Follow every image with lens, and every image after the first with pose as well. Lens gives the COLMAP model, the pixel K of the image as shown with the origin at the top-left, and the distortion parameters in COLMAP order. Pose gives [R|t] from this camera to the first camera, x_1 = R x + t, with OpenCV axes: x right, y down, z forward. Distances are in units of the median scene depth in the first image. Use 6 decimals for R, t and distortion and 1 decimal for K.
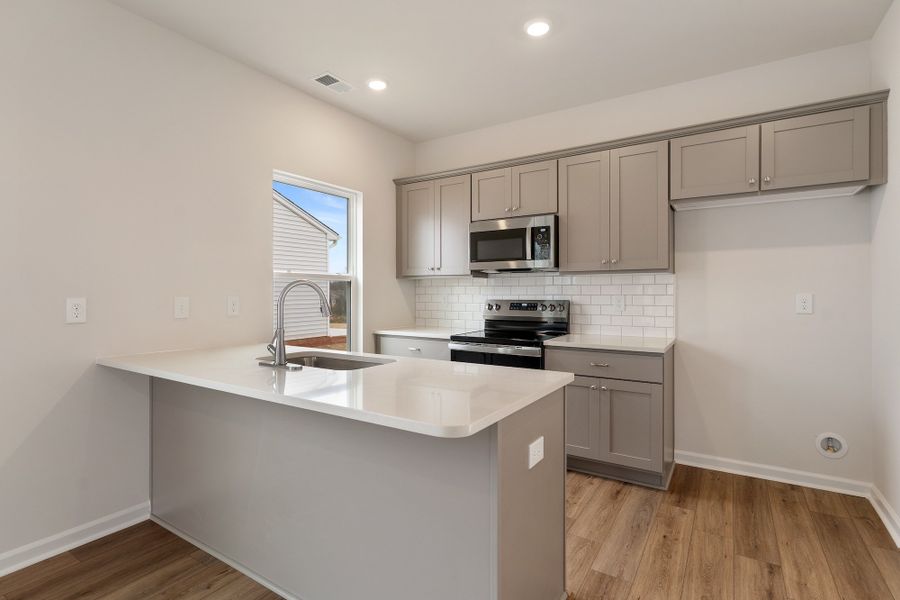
lens RADIAL K [[432.4, 0, 449.0], [0, 432.4, 297.9], [0, 0, 1]] dist [-0.003306, -0.000645]
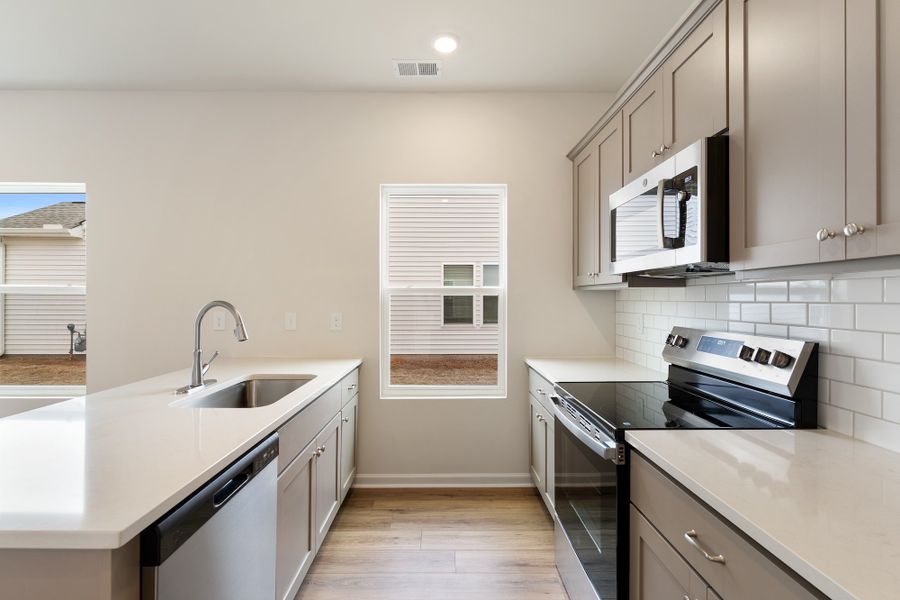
lens RADIAL K [[412.2, 0, 450.0], [0, 412.2, 300.0], [0, 0, 1]] dist [0.000490, 0.000145]
pose [[0.550302, 0.004005, -0.834956, 0.445309], [-0.012931, 0.999909, -0.003726, -0.029325], [0.834866, 0.012848, 0.550304, 0.569733]]
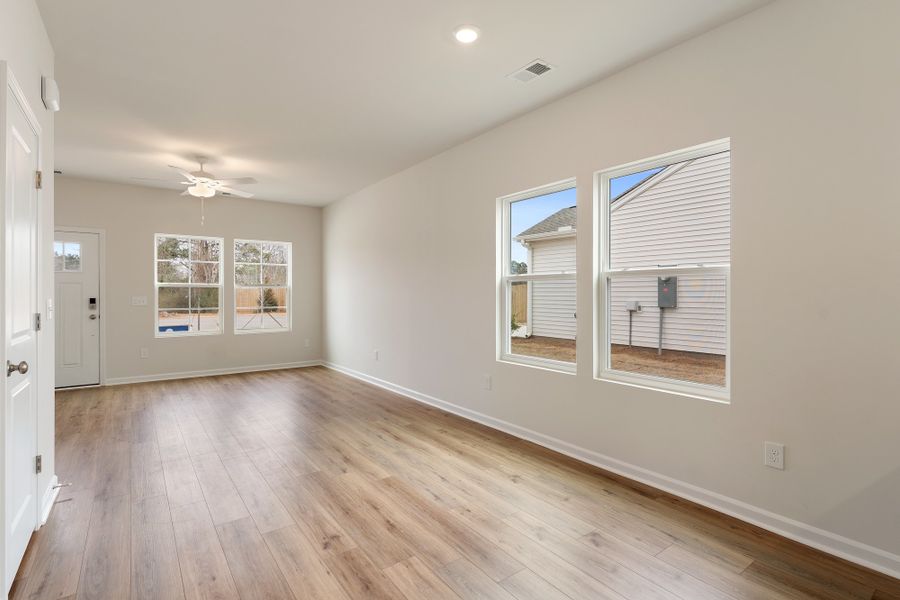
lens RADIAL K [[432.4, 0, 449.0], [0, 432.4, 297.9], [0, 0, 1]] dist [-0.003306, -0.000645]
pose [[-0.352841, 0.011203, -0.935616, 0.150047], [-0.009500, 0.999834, 0.015555, -0.002767], [0.935635, 0.014376, -0.352676, 0.229943]]
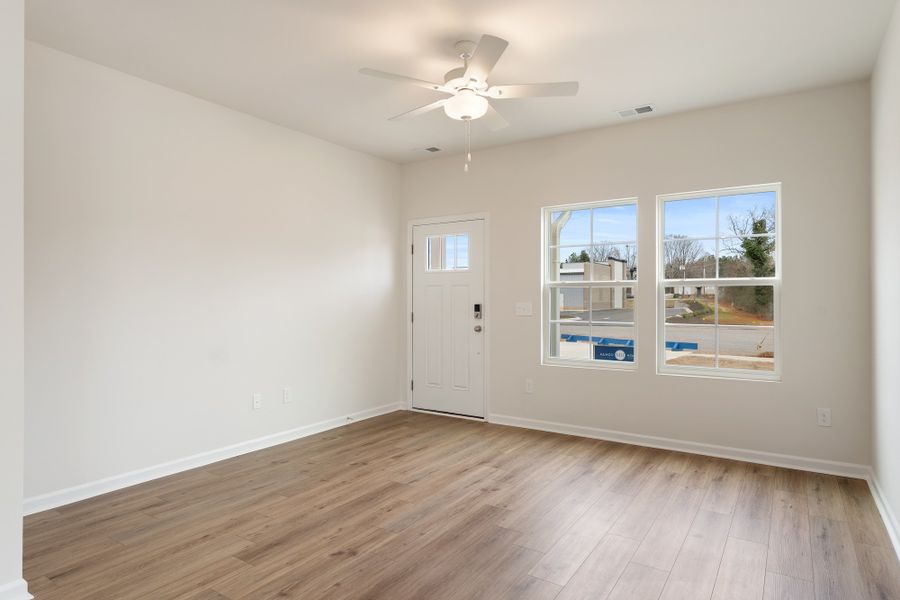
lens RADIAL K [[506.0, 0, 450.0], [0, 506.0, 300.0], [0, 0, 1]] dist [-0.024999, -0.000773]
pose [[-0.999653, 0.009032, 0.024761, -0.940811], [0.009517, 0.999763, 0.019560, -0.005313], [-0.024579, 0.019789, -0.999502, -0.169388]]
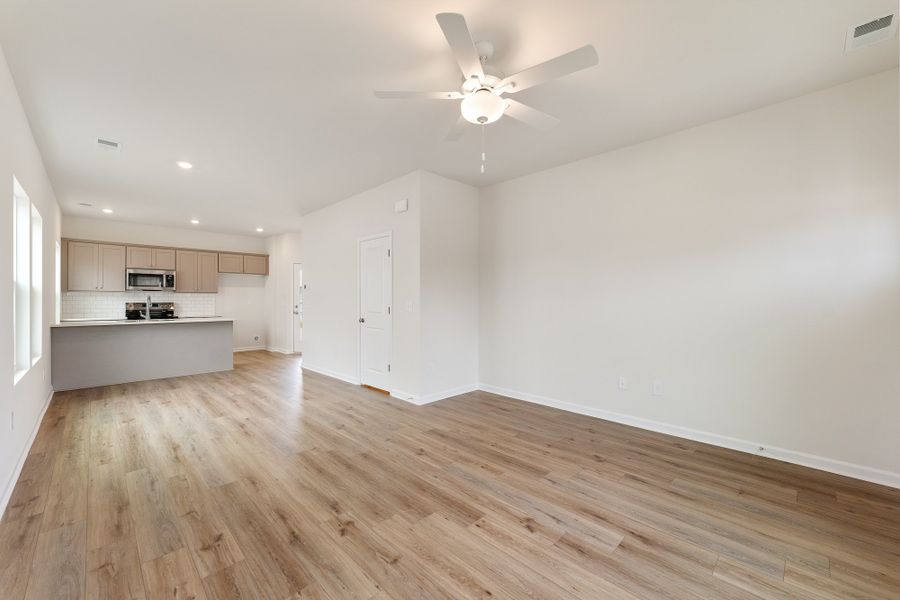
lens RADIAL K [[362.1, 0, 450.0], [0, 362.1, 300.0], [0, 0, 1]] dist [-0.001551, -0.000197]
pose [[0.215232, 0.002235, 0.976560, -1.608827], [0.011888, 0.999917, -0.004908, 0.022243], [-0.976491, 0.012665, 0.215188, -1.174223]]
